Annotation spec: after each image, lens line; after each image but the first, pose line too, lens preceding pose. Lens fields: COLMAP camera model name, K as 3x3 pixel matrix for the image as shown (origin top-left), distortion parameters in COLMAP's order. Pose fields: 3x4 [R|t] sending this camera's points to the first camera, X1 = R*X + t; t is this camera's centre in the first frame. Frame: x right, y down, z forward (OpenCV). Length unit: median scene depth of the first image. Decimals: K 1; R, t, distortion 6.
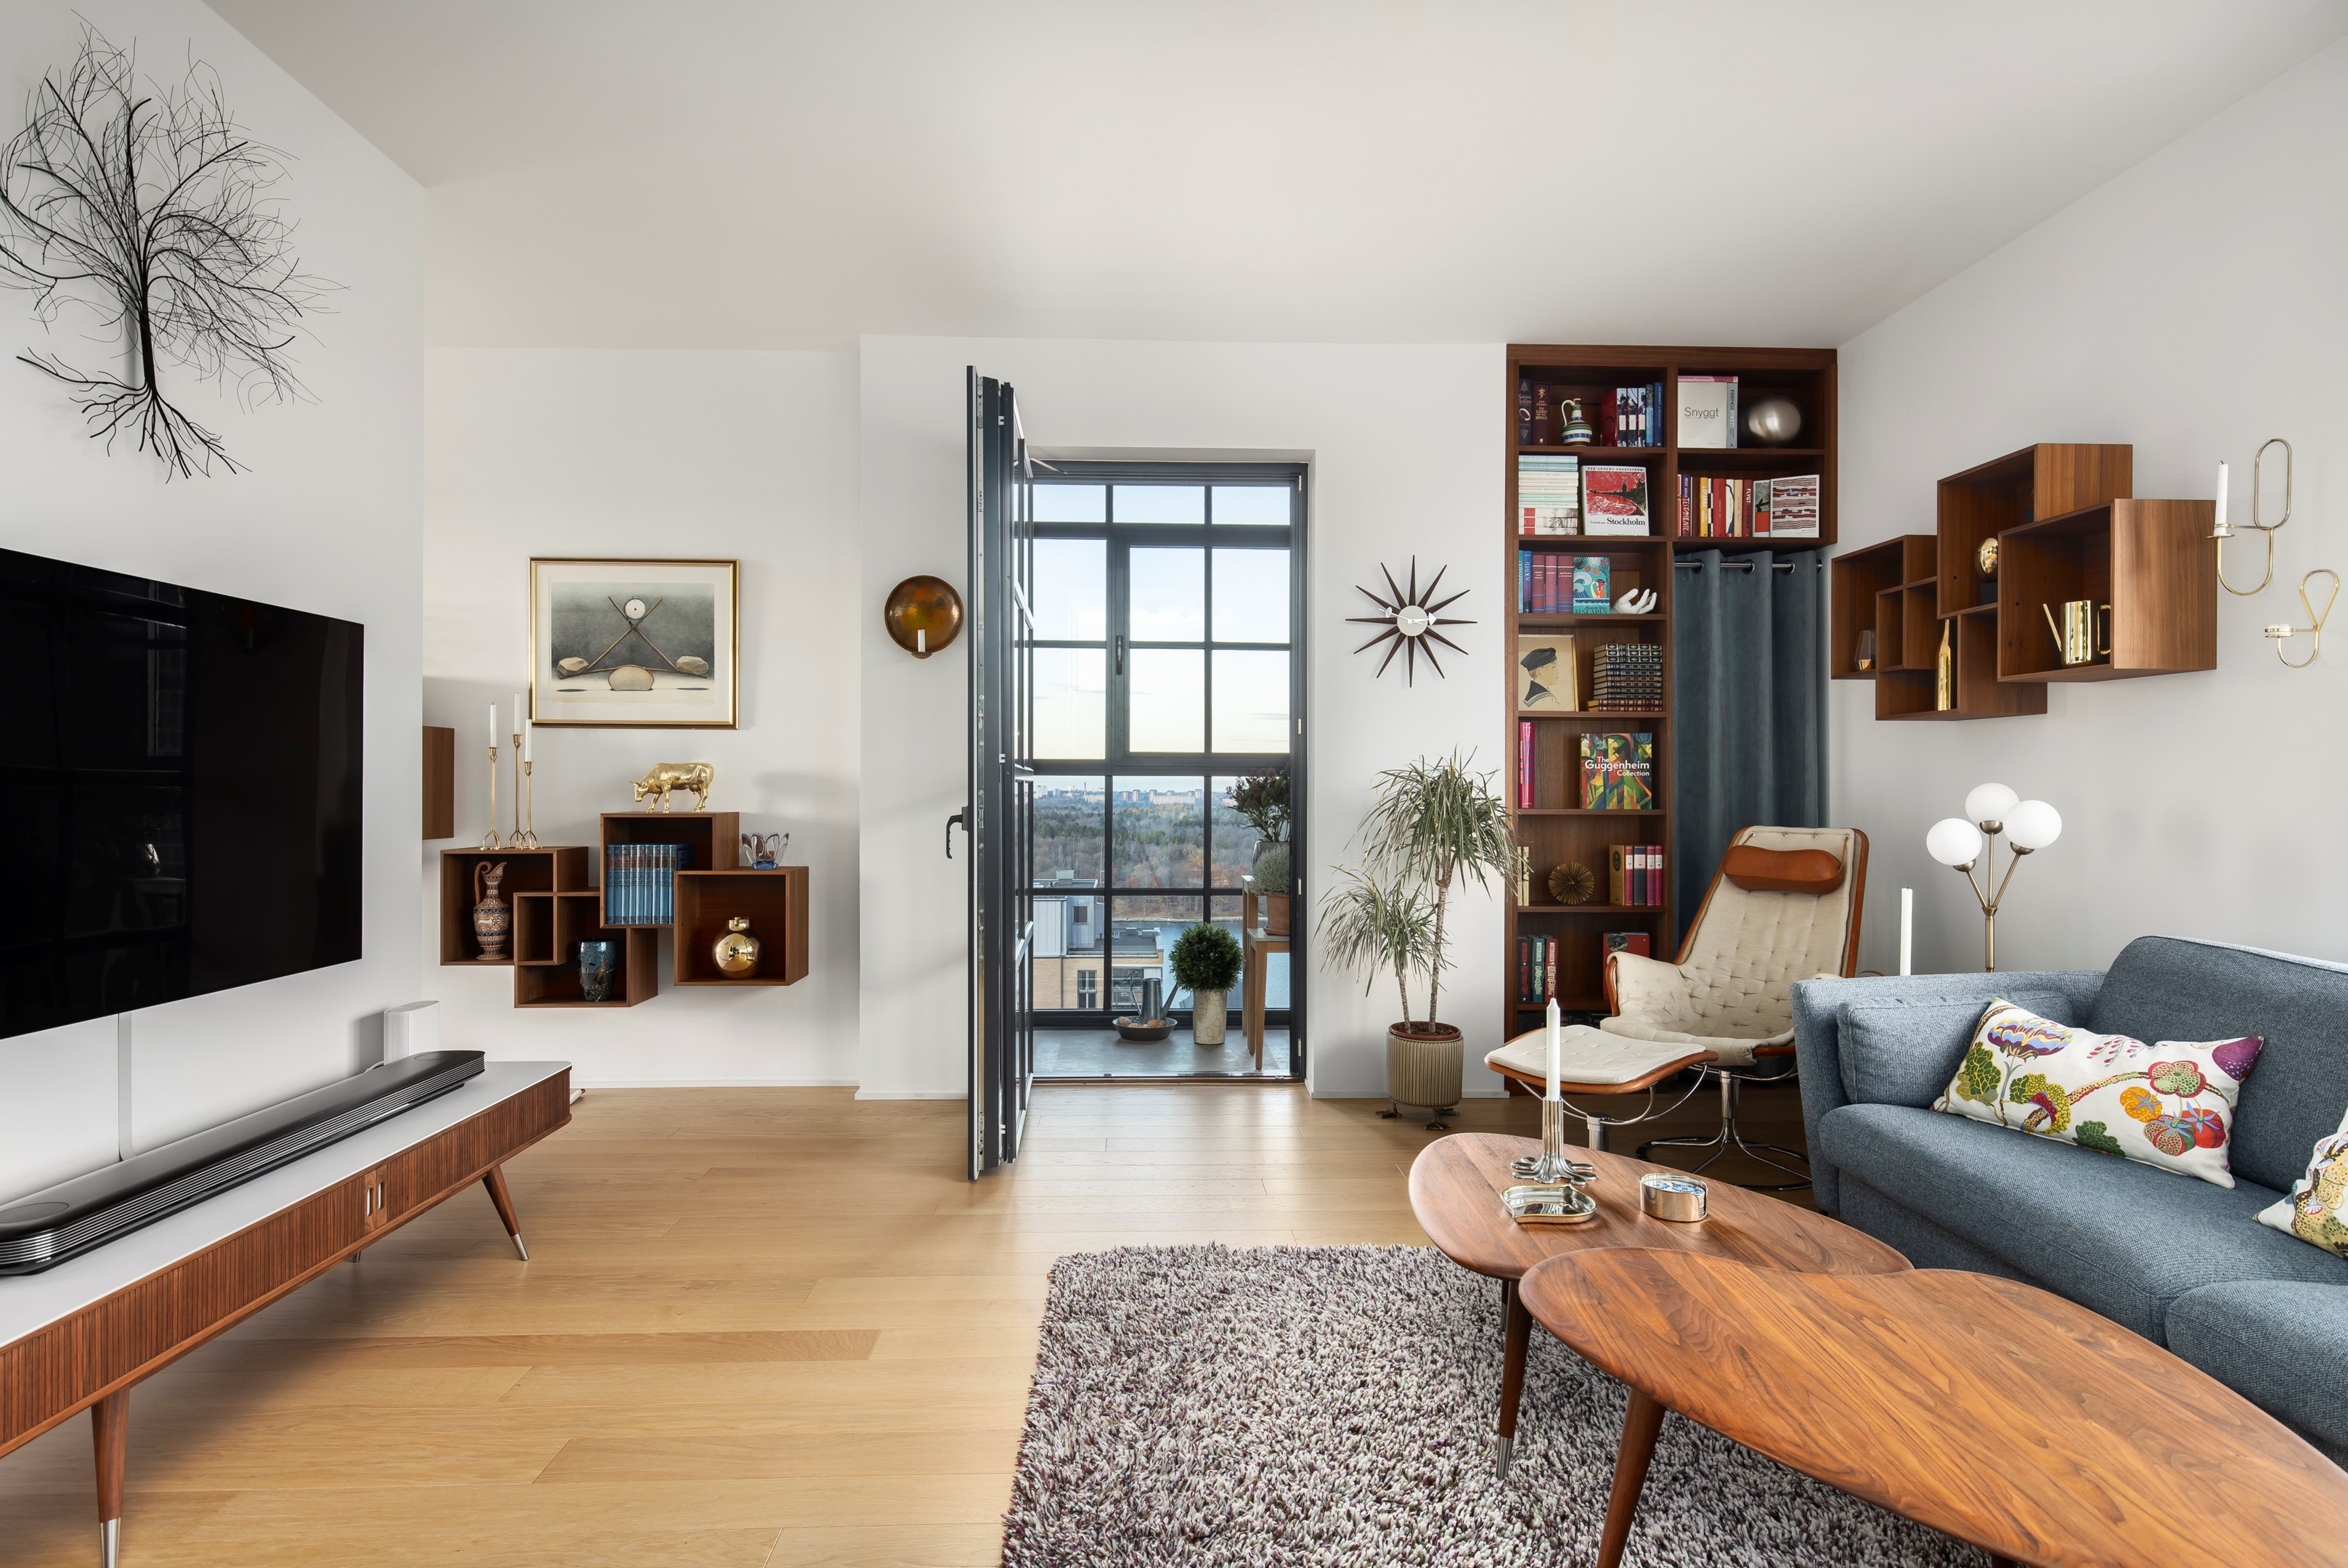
lens RADIAL K [[1248.8, 0, 1174.0], [0, 1248.8, 784.0], [0, 0, 1]] dist [0.005441, 0.000575]
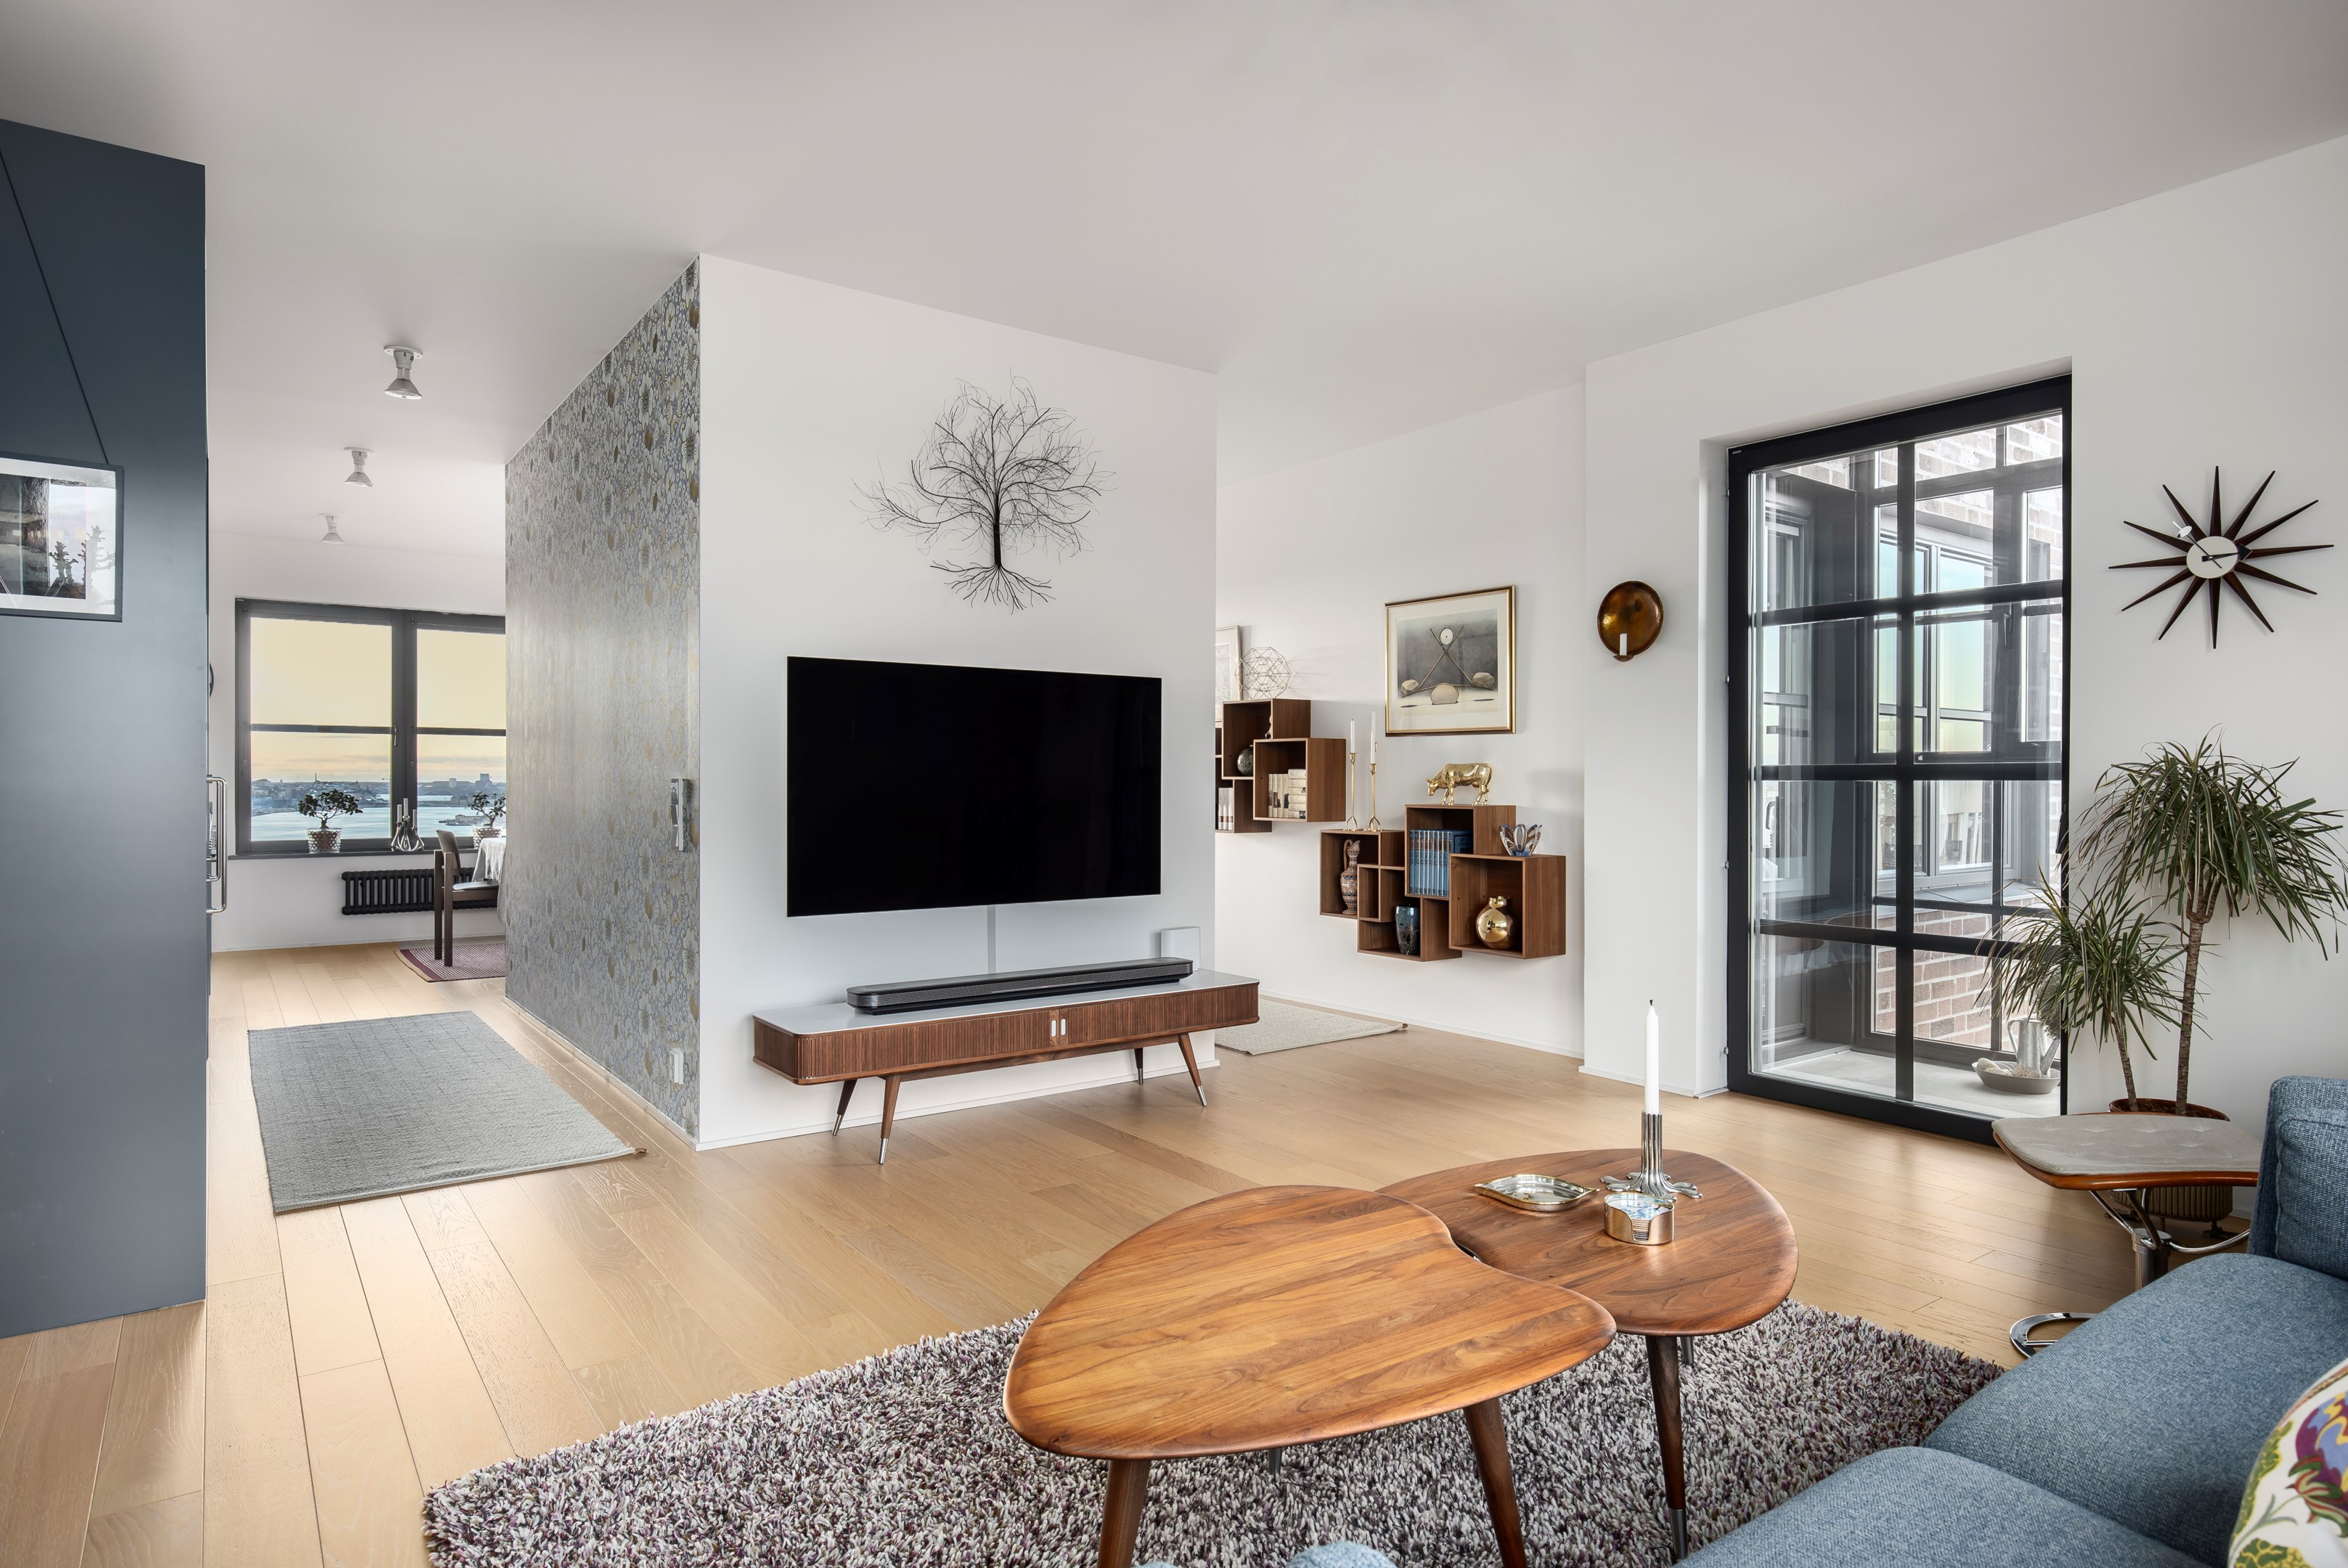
lens RADIAL K [[1294.0, 0, 1185.1], [0, 1294.0, 780.0], [0, 0, 1]] dist [0.005073, 0.000094]
pose [[0.575787, -0.000121, -0.817600, 0.472445], [-0.000173, 1.000000, -0.000269, -0.000505], [0.817600, 0.000296, 0.575787, 0.073287]]
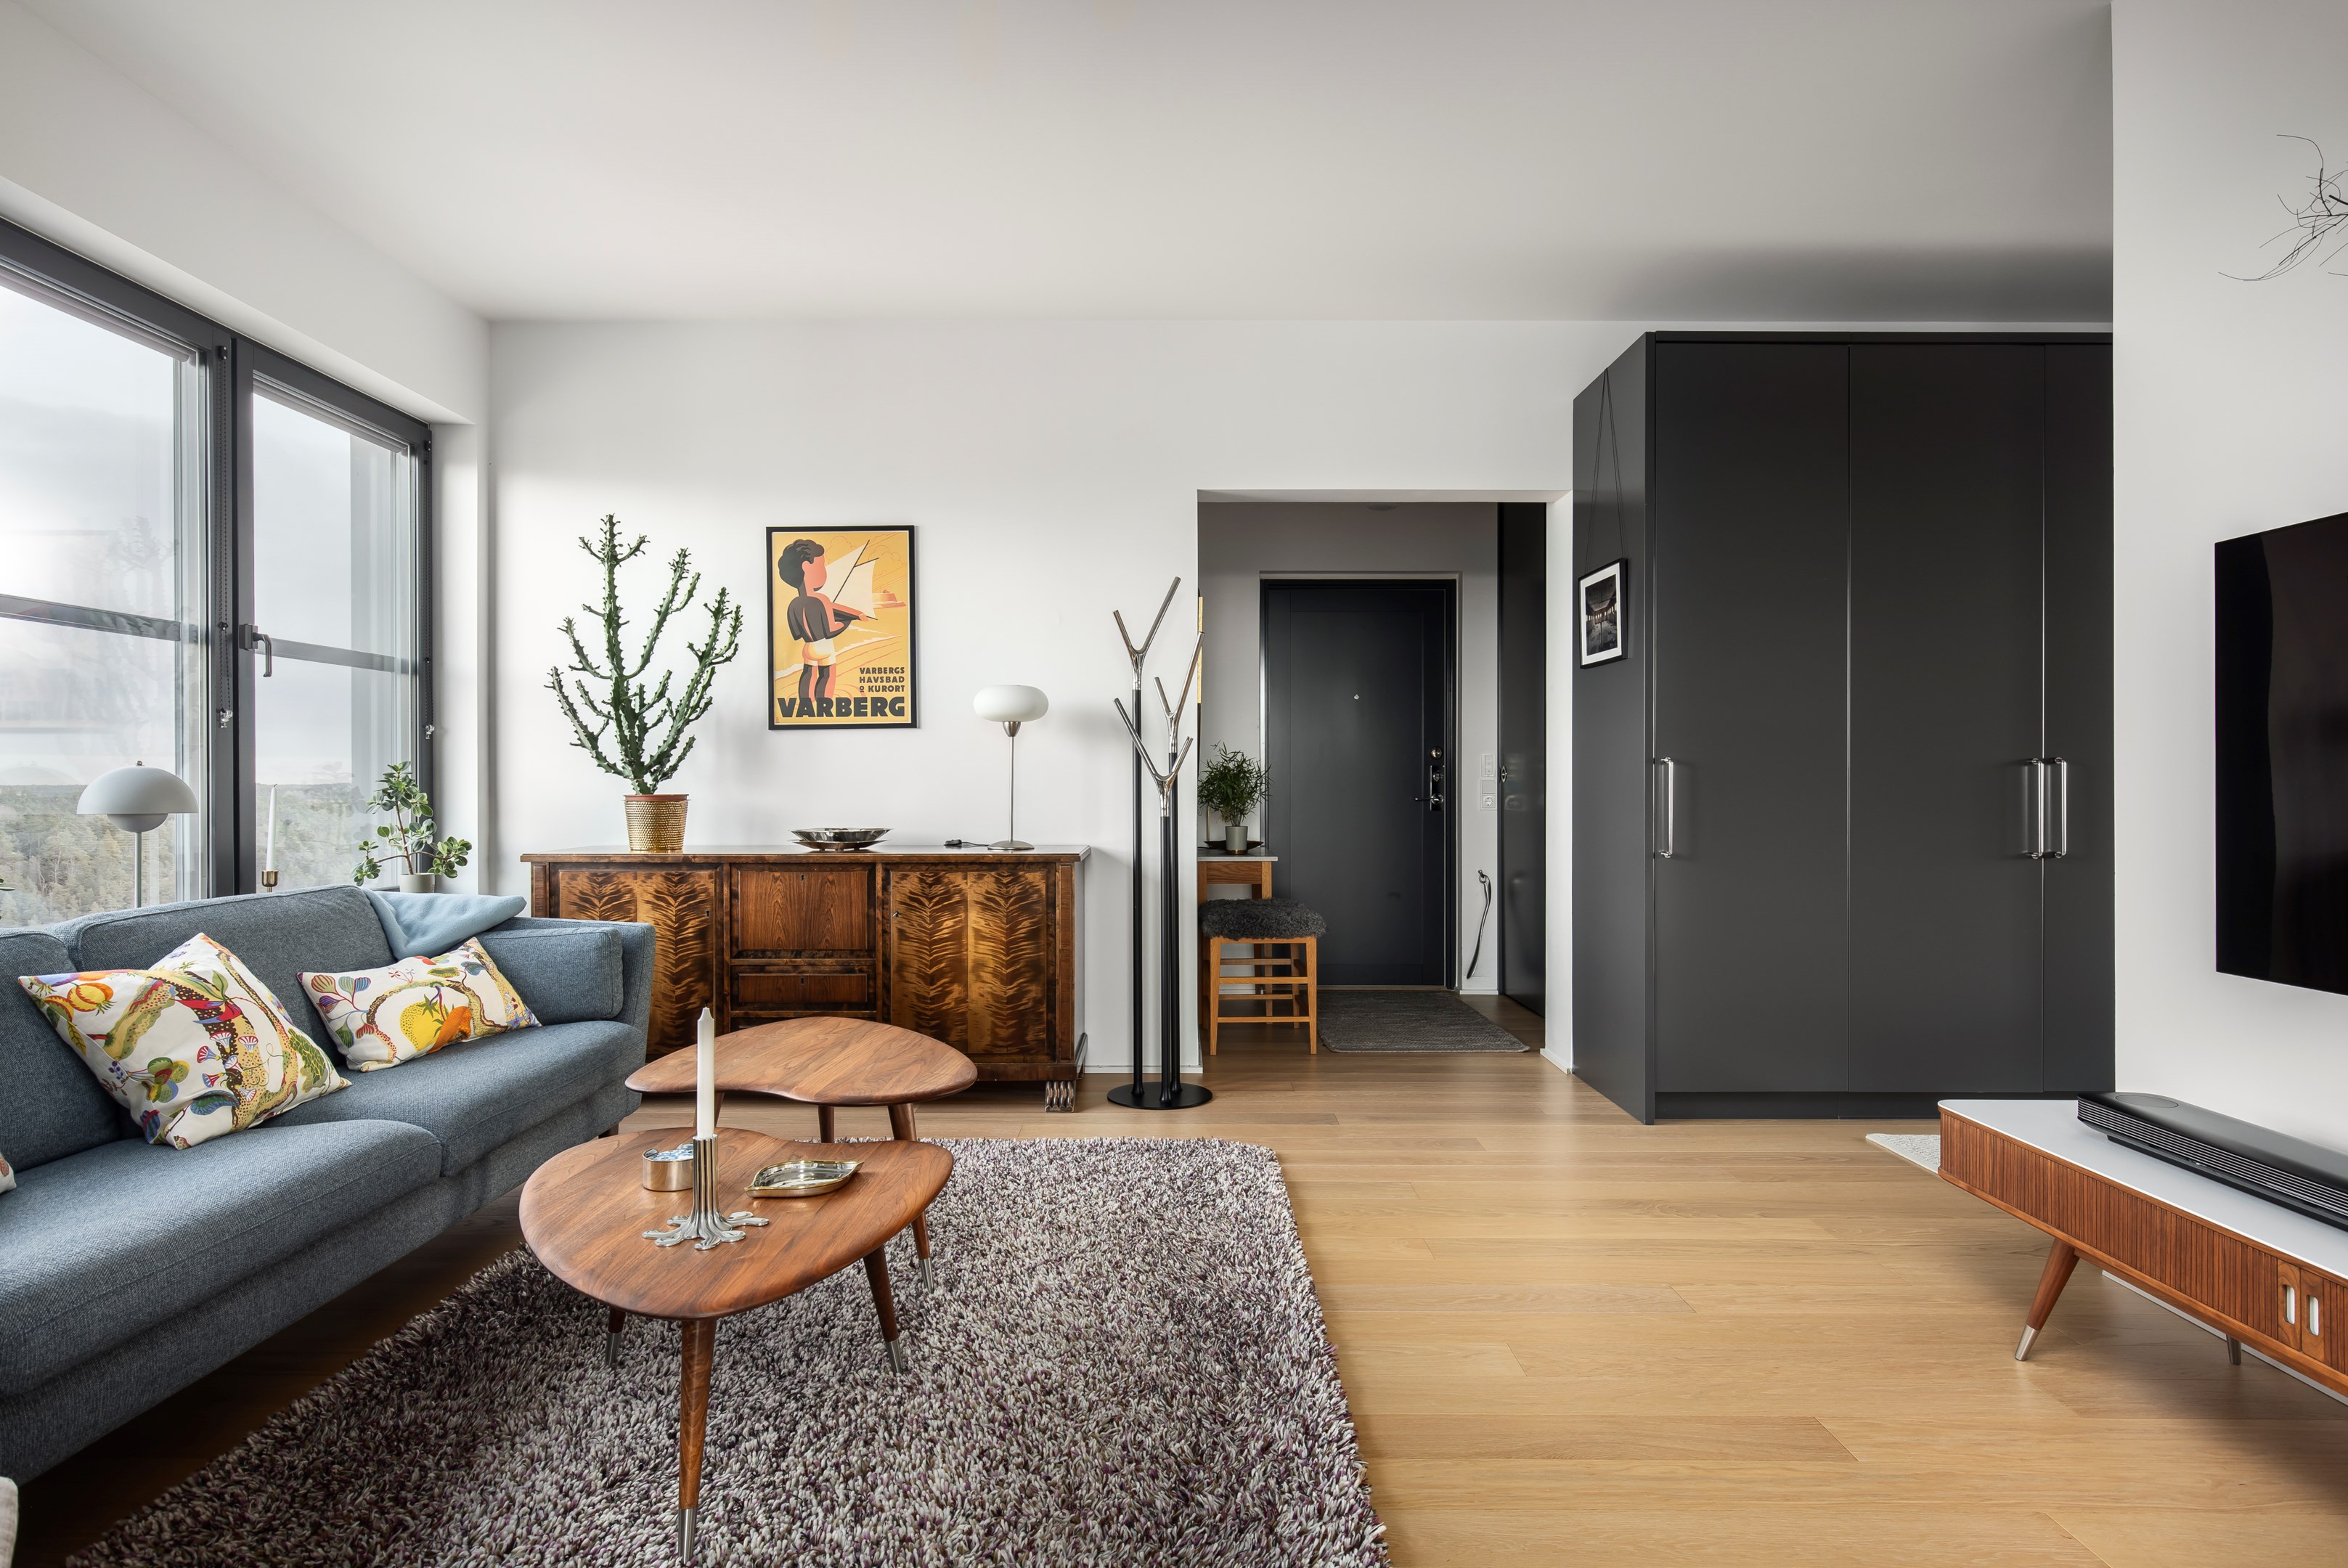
lens RADIAL K [[1294.0, 0, 1185.1], [0, 1294.0, 780.0], [0, 0, 1]] dist [0.005073, 0.000094]
pose [[-0.999860, -0.000138, 0.016754, -0.005693], [-0.000173, 0.999998, -0.002061, 0.015491], [-0.016754, -0.002064, -0.999858, 0.939377]]
